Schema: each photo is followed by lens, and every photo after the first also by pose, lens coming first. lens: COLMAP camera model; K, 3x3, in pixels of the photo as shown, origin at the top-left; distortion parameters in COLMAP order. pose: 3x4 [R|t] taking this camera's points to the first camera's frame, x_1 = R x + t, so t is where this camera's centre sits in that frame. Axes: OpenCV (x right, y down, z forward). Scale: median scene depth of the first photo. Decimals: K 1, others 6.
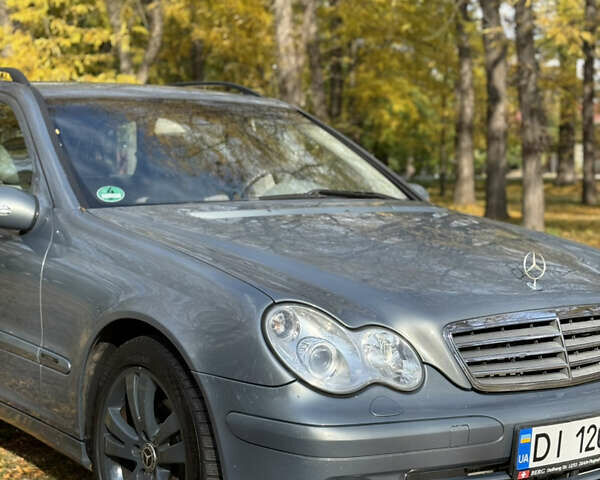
lens RADIAL K [[1087.8, 0, 302.0], [0, 1087.8, 235.4], [0, 0, 1]] dist [0.130647, 0.000000]
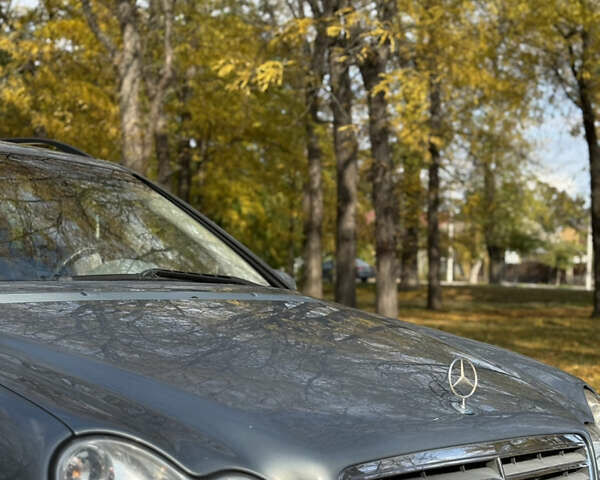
lens RADIAL K [[1087.8, 0, 287.3], [0, 1087.8, 239.8], [0, 0, 1]] dist [0.130647, 0.000000]
pose [[0.991574, 0.027933, 0.126492, 0.002454], [-0.016539, 0.995782, -0.090246, 0.000989], [-0.128480, 0.087394, 0.987854, 0.065771]]
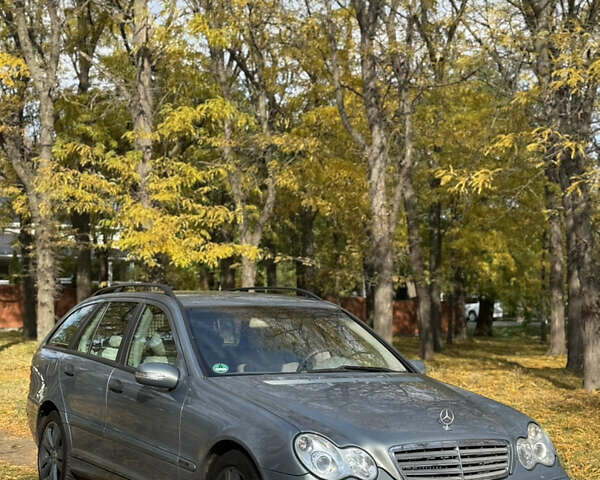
lens RADIAL K [[1087.8, 0, 298.1], [0, 1087.8, 238.9], [0, 0, 1]] dist [0.130647, 0.000000]
pose [[0.993932, 0.006447, -0.109807, 0.033618], [-0.020025, 0.992203, -0.123013, -0.007582], [0.108158, 0.124466, 0.986311, -0.177711]]
